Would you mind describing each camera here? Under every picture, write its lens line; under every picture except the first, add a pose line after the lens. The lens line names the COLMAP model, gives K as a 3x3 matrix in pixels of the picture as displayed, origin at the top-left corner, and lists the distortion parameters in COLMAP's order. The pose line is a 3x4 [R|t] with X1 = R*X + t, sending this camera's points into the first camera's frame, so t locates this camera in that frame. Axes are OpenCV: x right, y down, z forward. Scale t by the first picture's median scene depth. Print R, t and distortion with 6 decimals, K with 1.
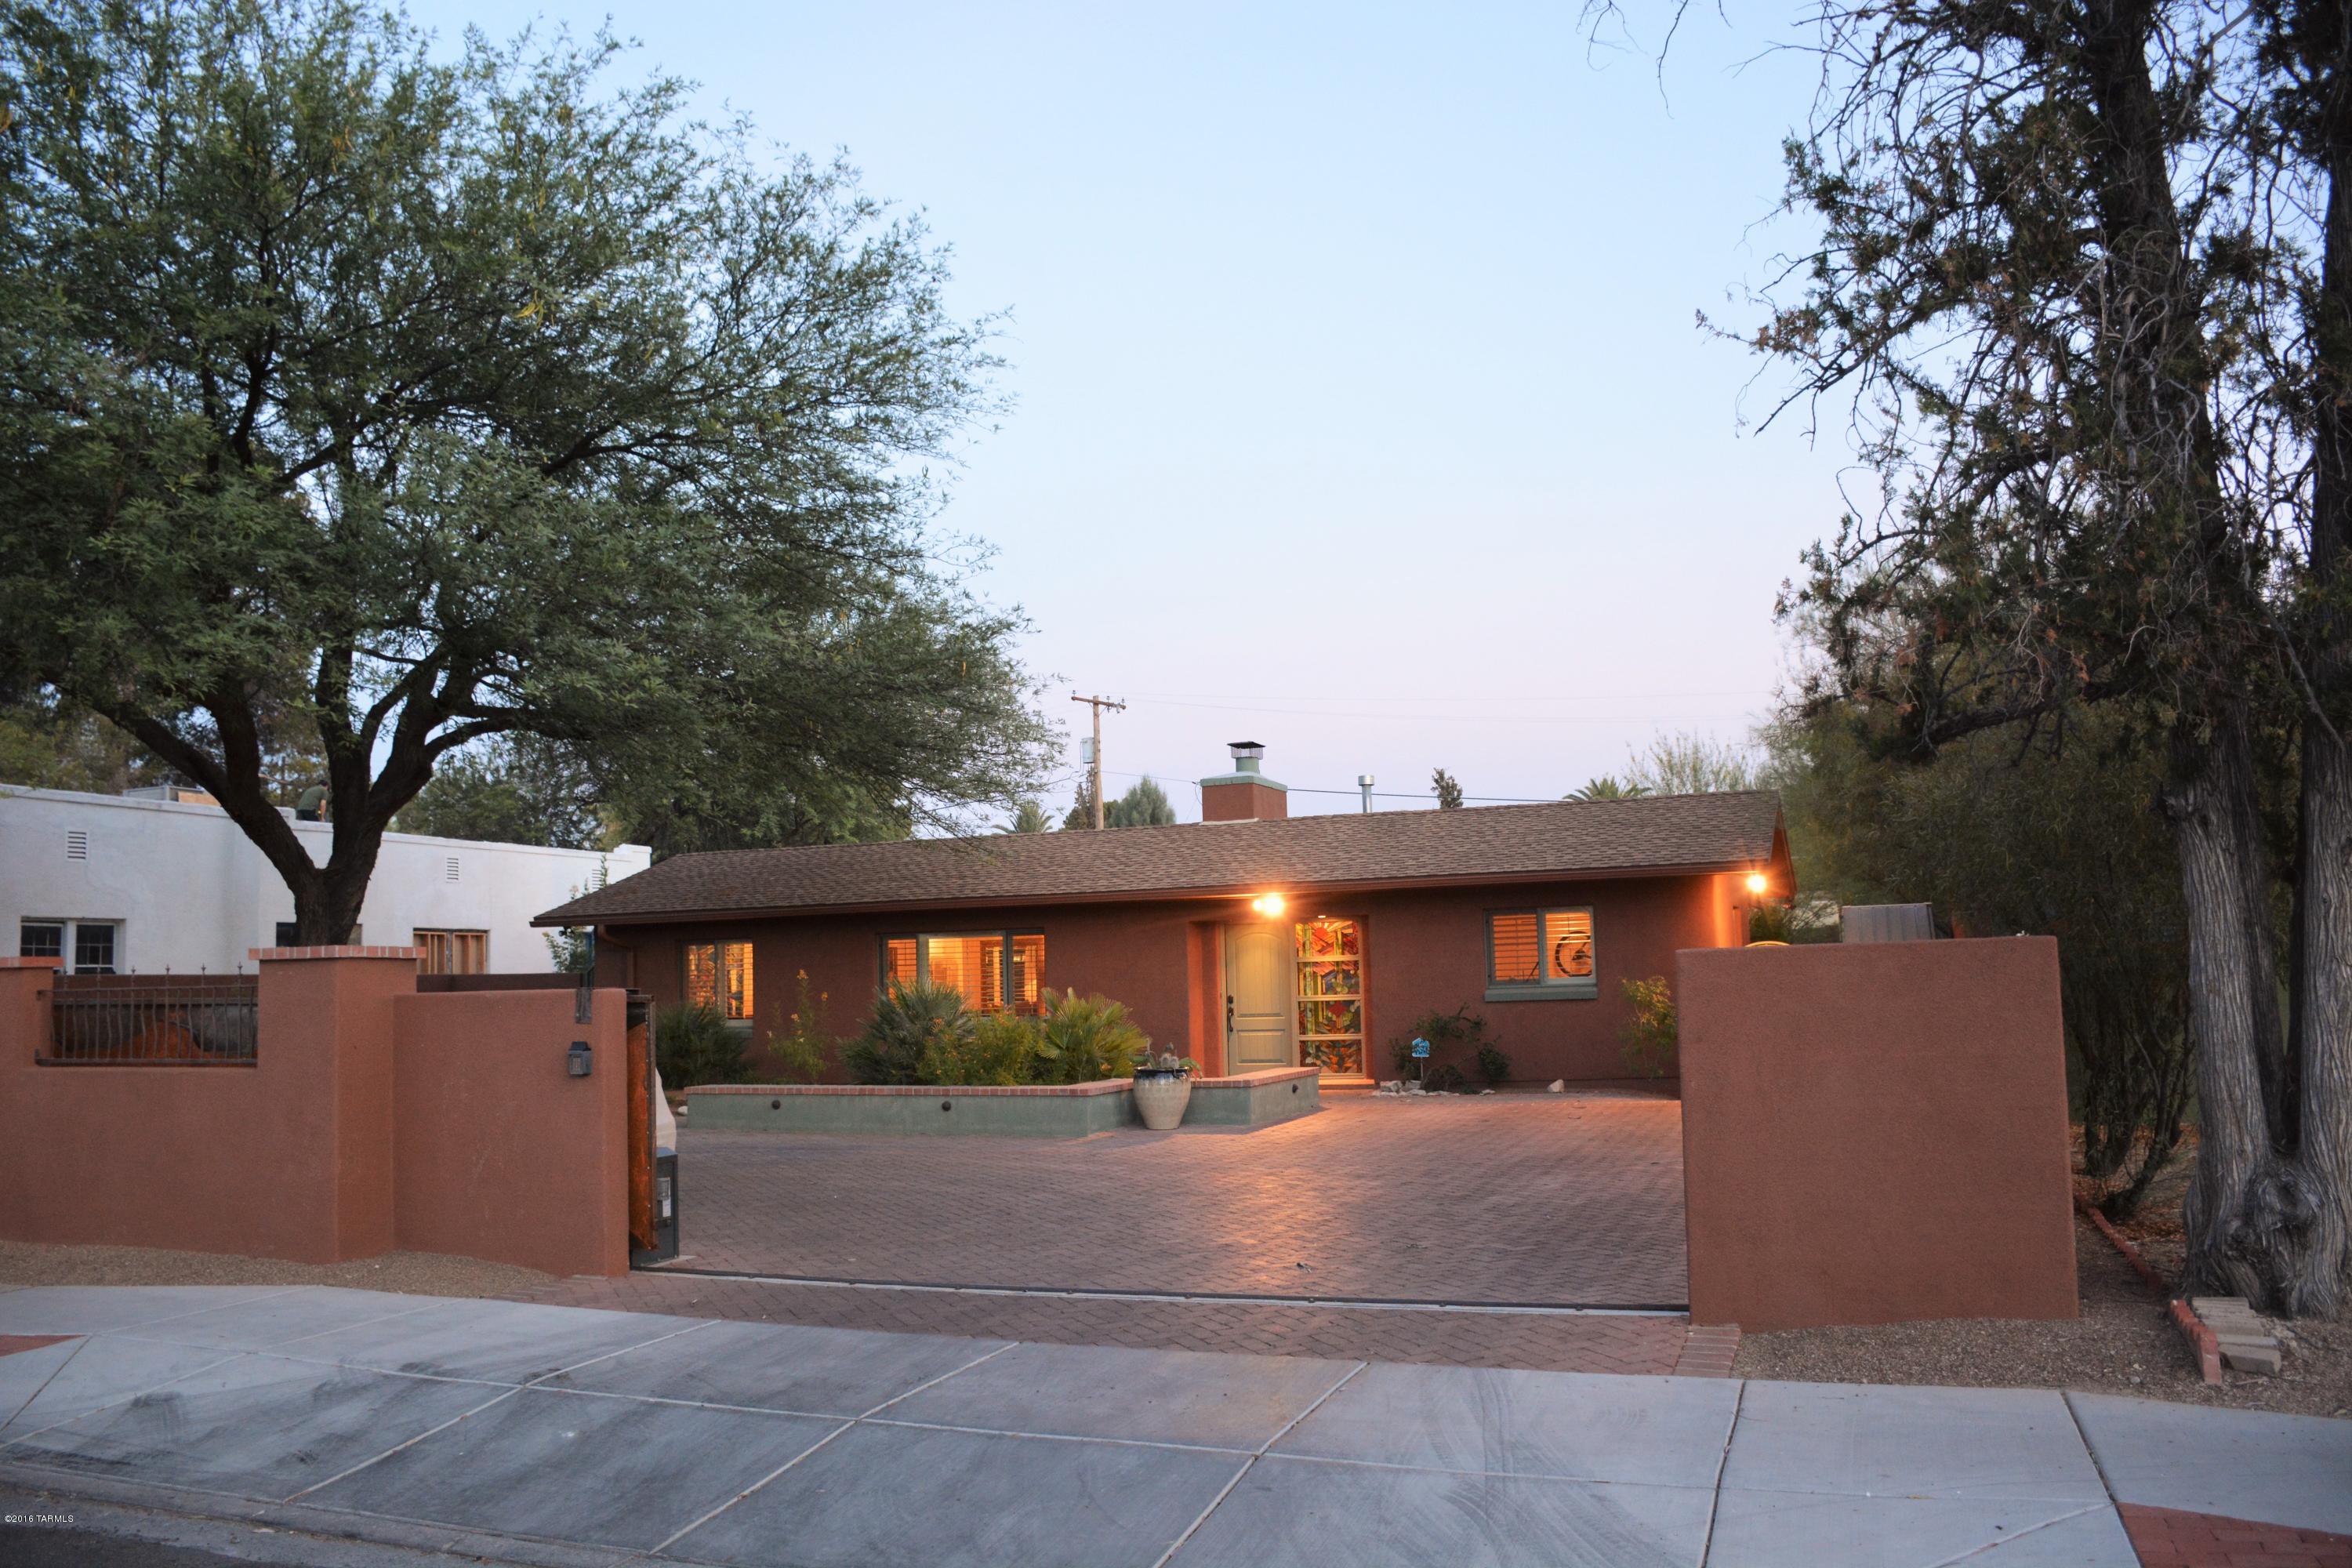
lens RADIAL K [[1820.7, 0, 1176.0], [0, 1820.7, 784.0], [0, 0, 1]] dist [-0.005222, -0.000667]
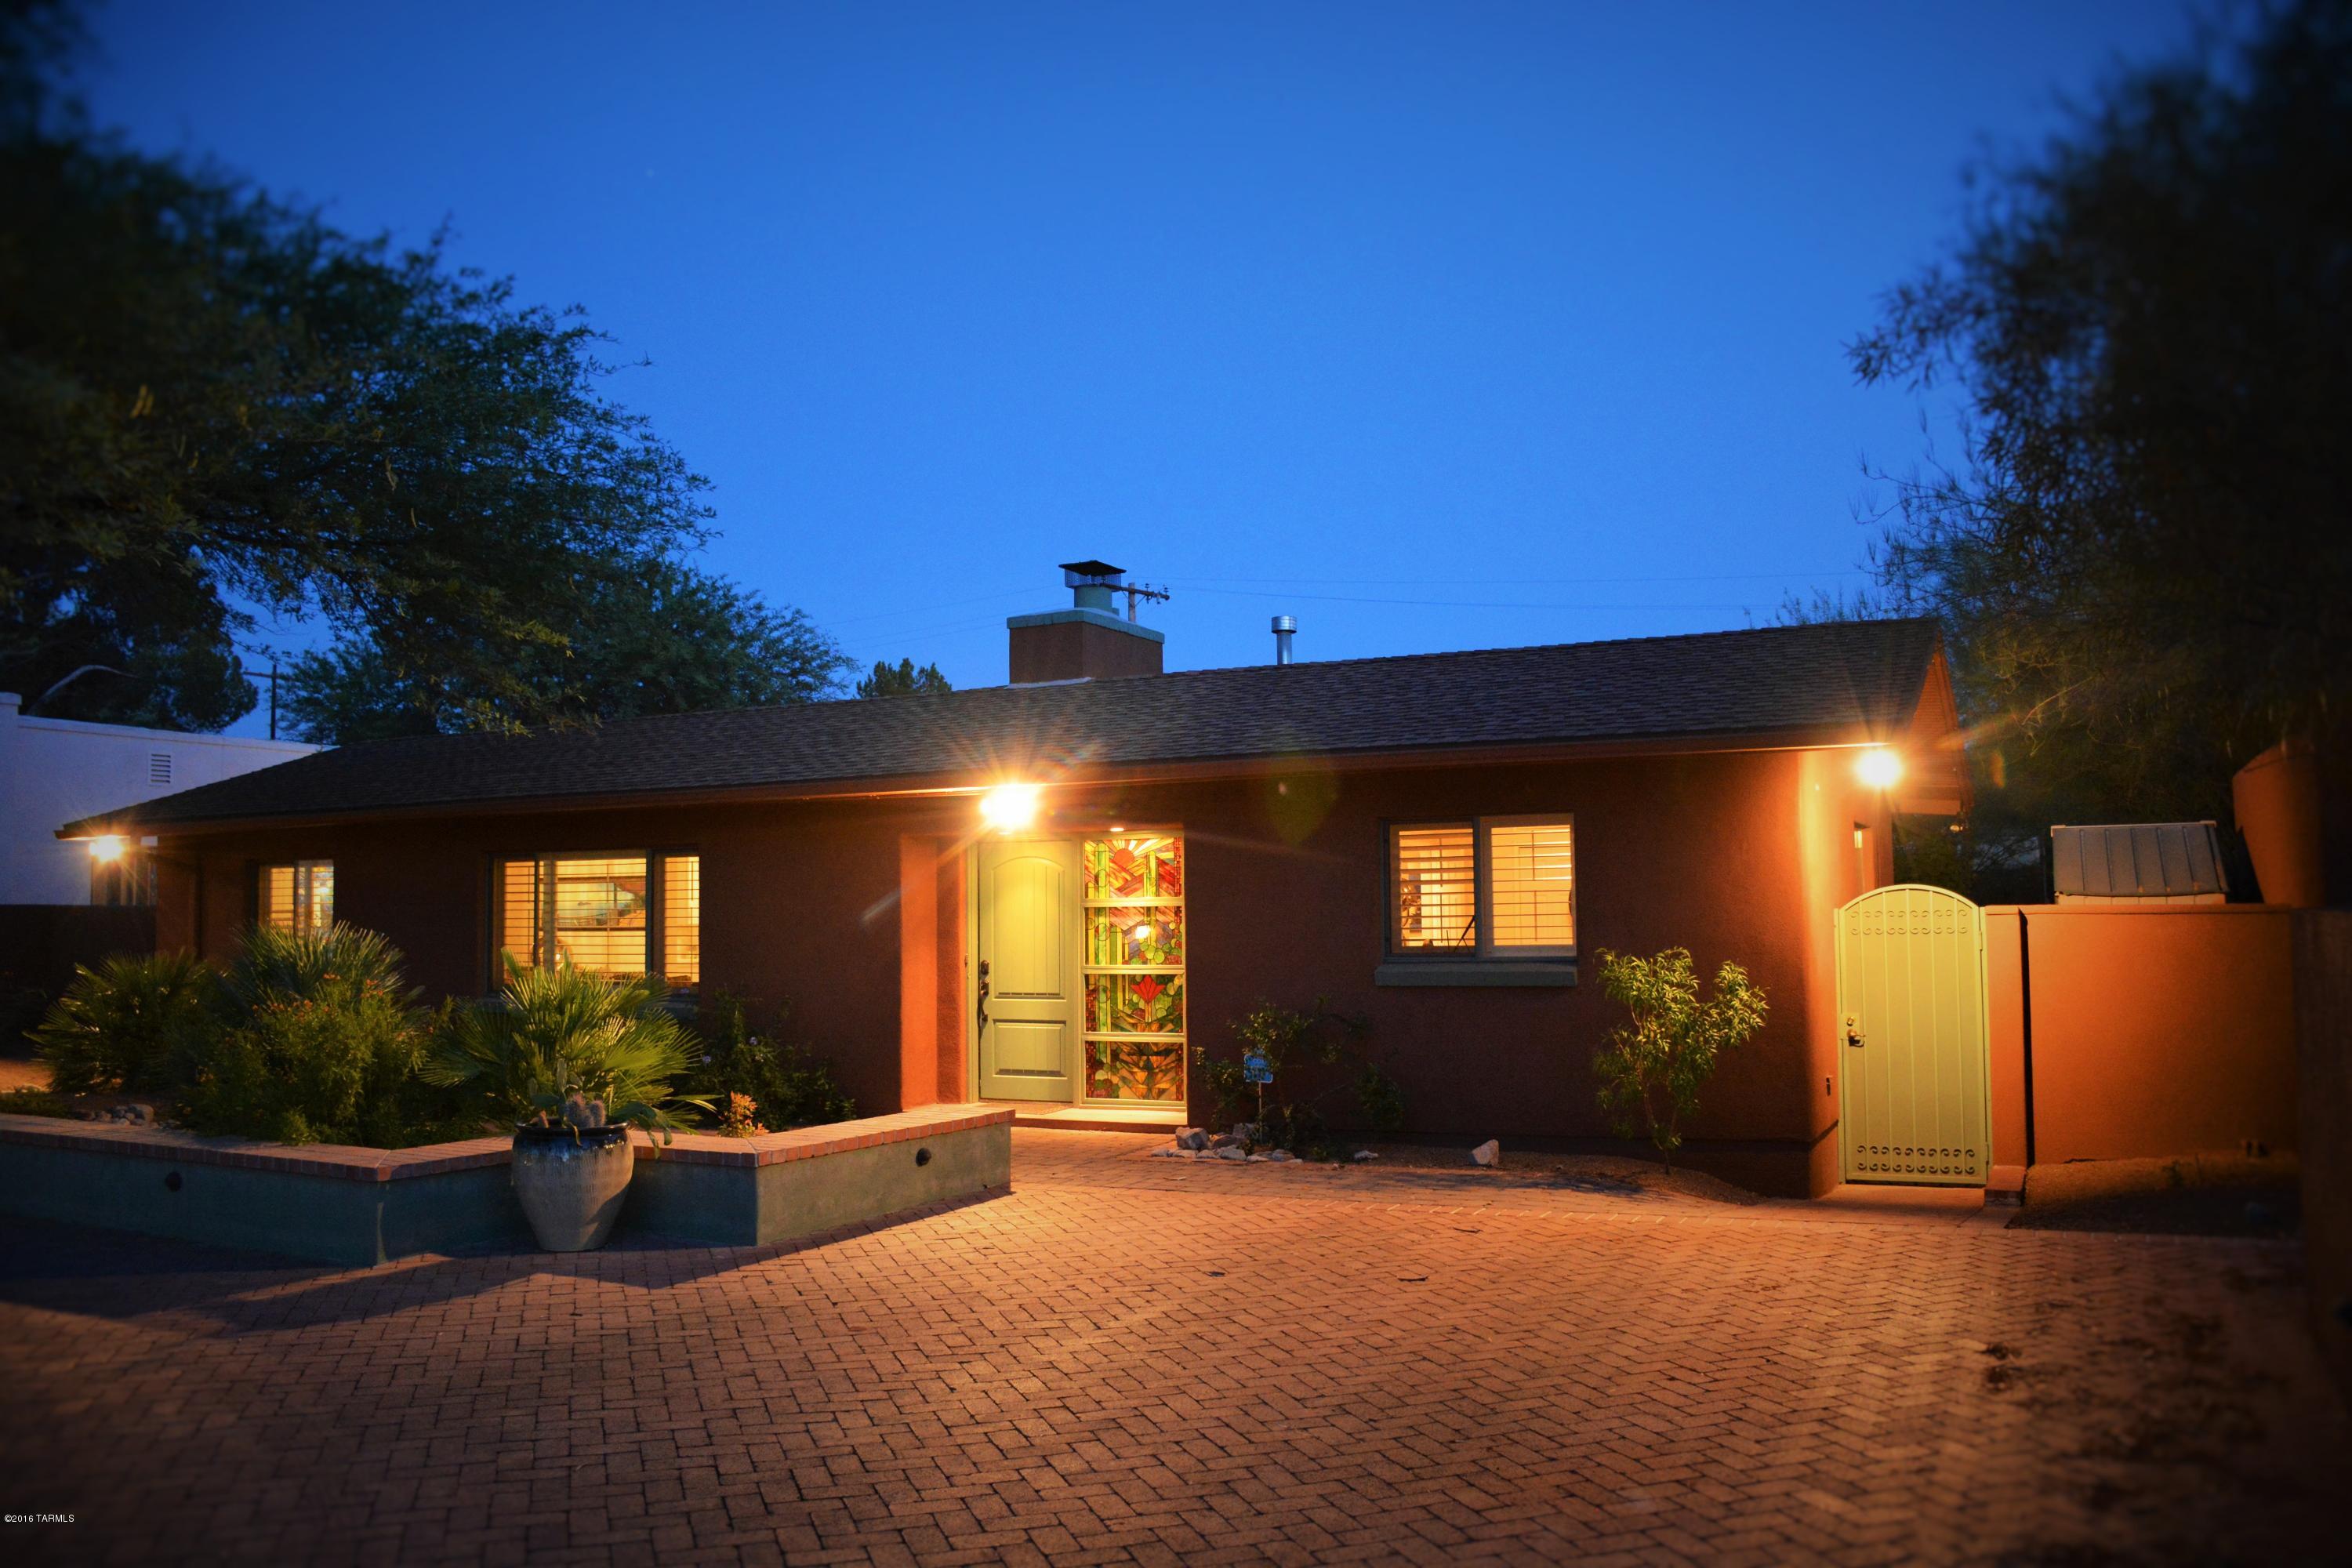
lens RADIAL K [[1820.7, 0, 1176.0], [0, 1820.7, 784.0], [0, 0, 1]] dist [-0.005222, -0.000667]
pose [[0.995603, 0.011610, -0.092949, 0.150472], [-0.008254, 0.999303, 0.036417, 0.036985], [0.093307, -0.035490, 0.995005, 0.424218]]
